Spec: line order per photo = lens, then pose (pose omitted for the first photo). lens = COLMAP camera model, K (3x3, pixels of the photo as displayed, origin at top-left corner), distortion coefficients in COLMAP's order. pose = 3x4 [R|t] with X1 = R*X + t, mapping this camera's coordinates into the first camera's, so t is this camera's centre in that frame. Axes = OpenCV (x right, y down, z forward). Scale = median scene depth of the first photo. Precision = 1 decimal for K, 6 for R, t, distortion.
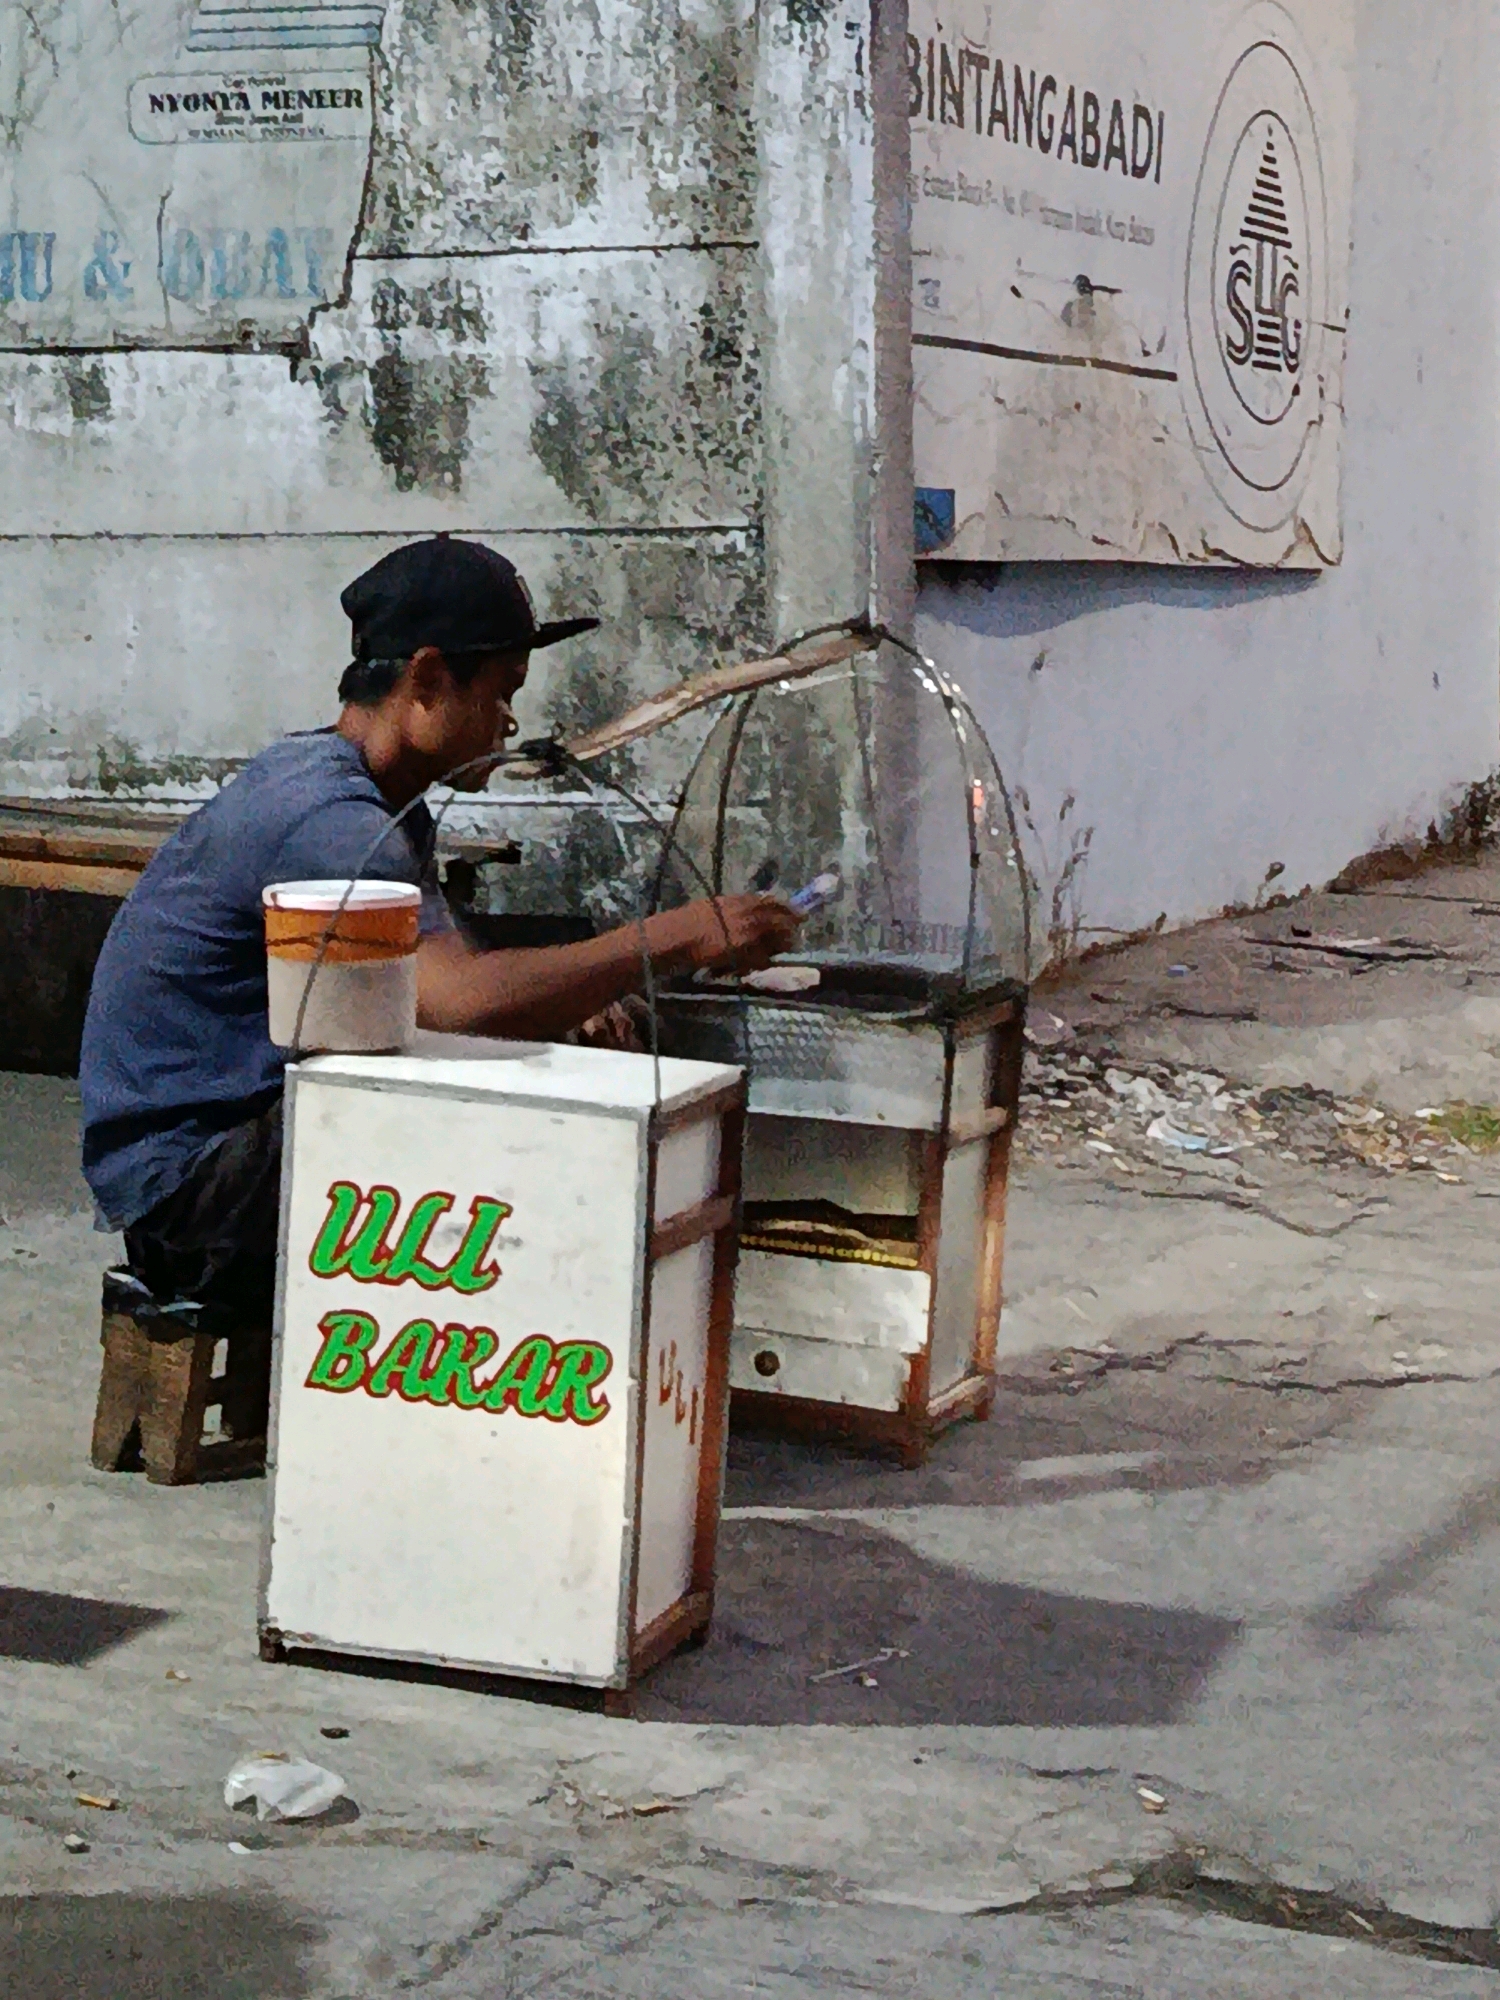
lens RADIAL K [[4036.7, 0, 750.0], [0, 4036.7, 1000.0], [0, 0, 1]] dist [0.053027, 0.157802]
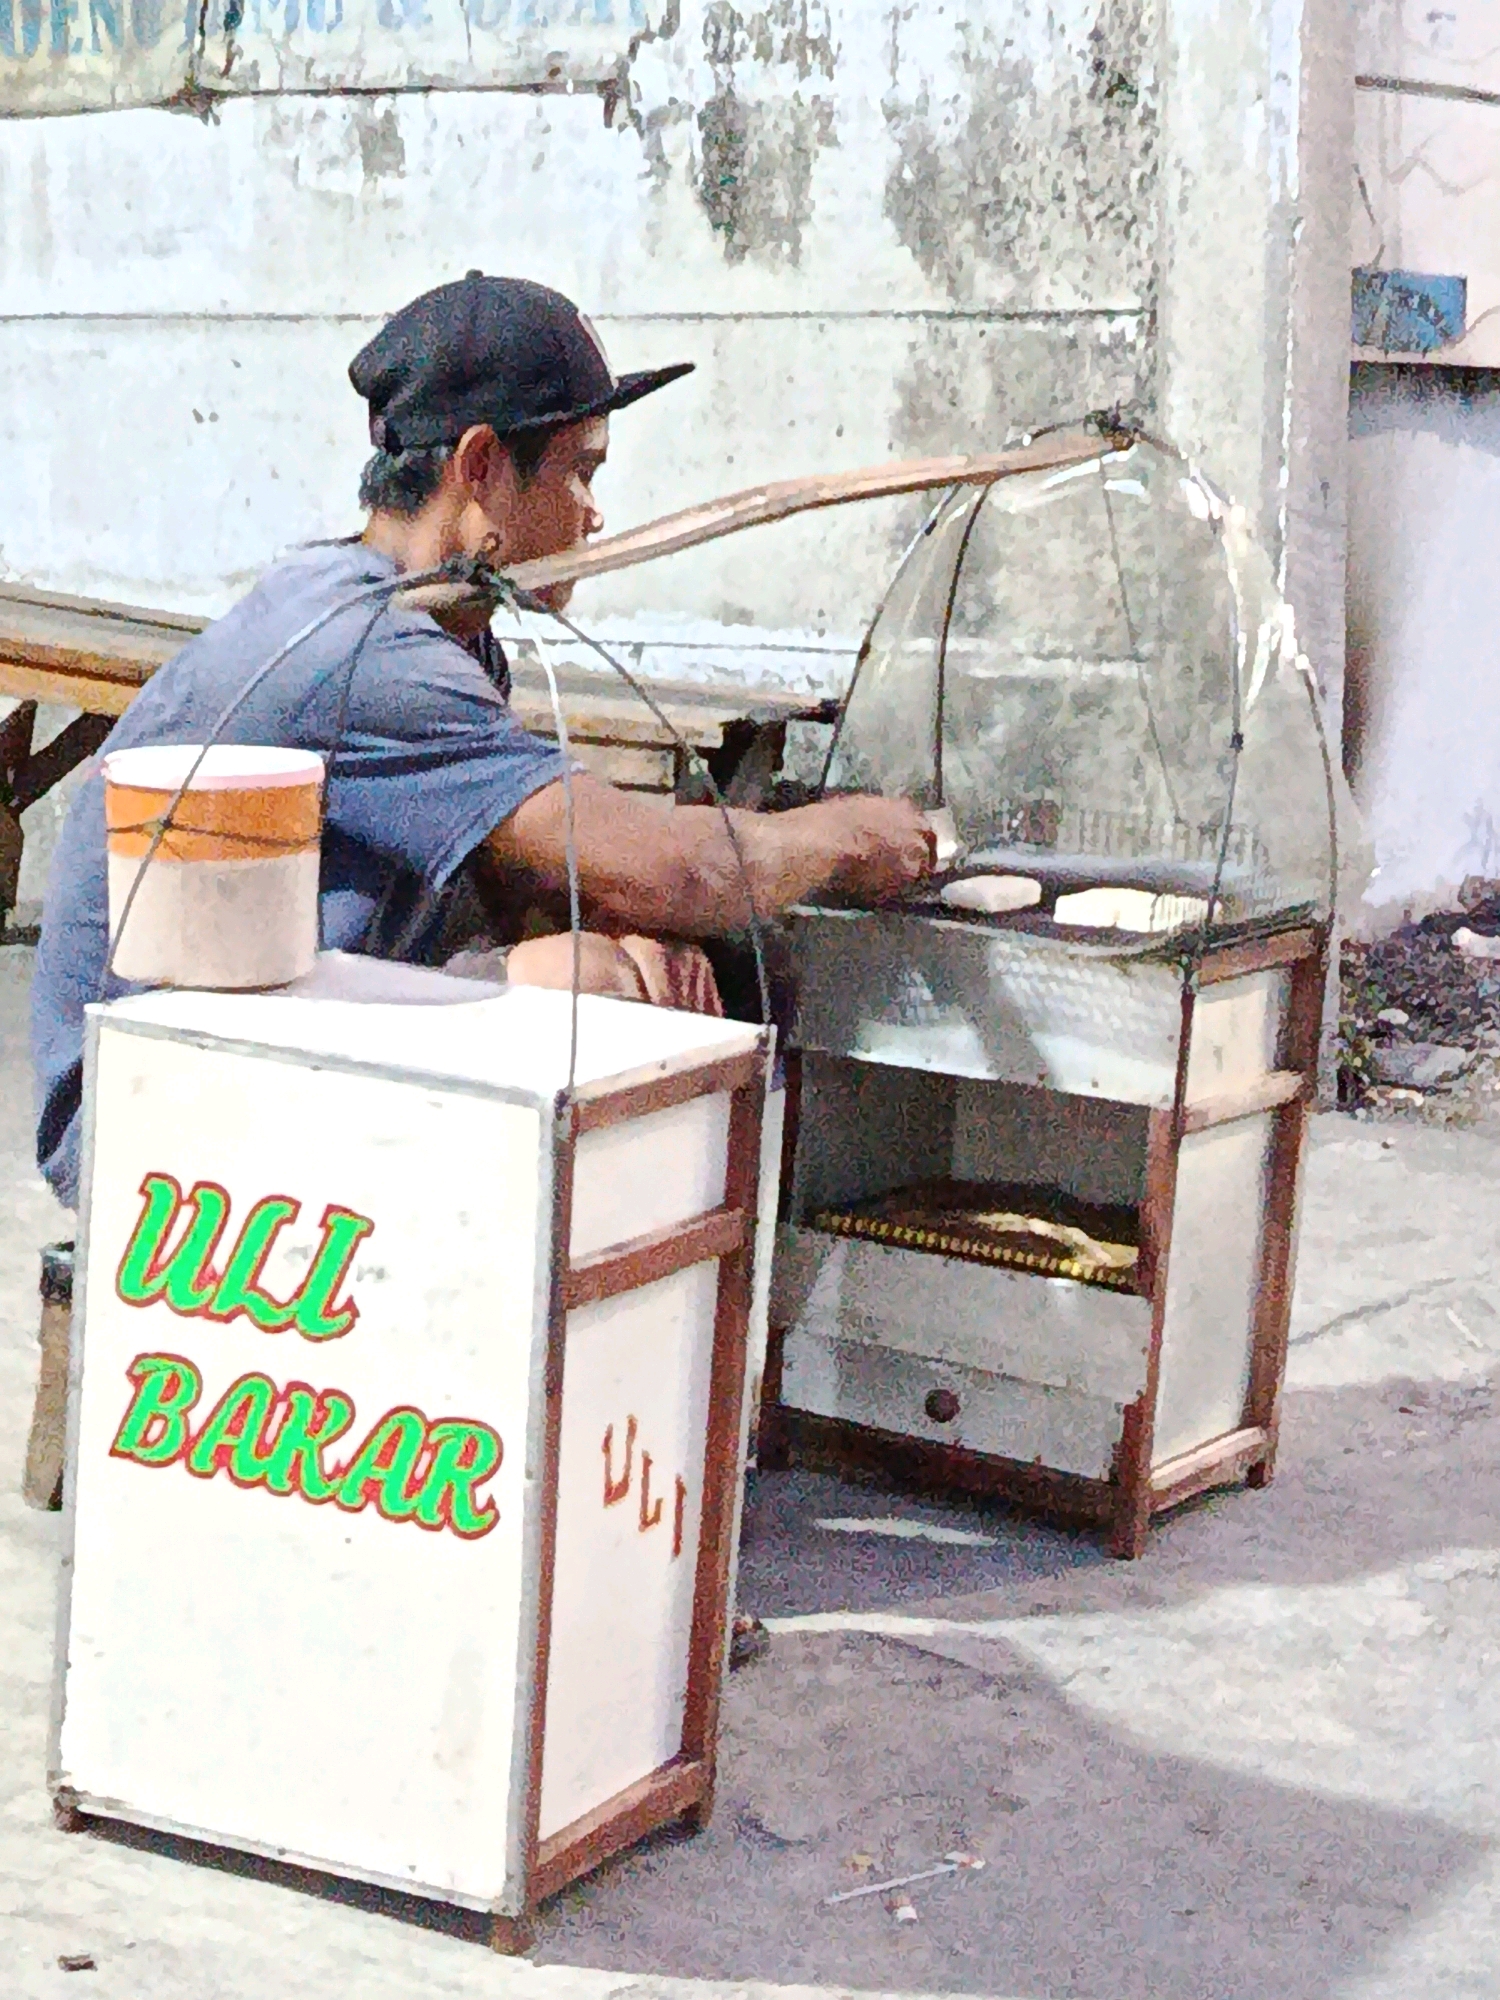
lens RADIAL K [[4247.6, 0, 750.0], [0, 4247.6, 1000.0], [0, 0, 1]] dist [0.106489, -0.056241]
pose [[0.985969, 0.039055, -0.162293, 0.066055], [-0.033682, 0.998794, 0.035730, -0.008453], [0.163492, -0.029763, 0.986096, 0.152656]]
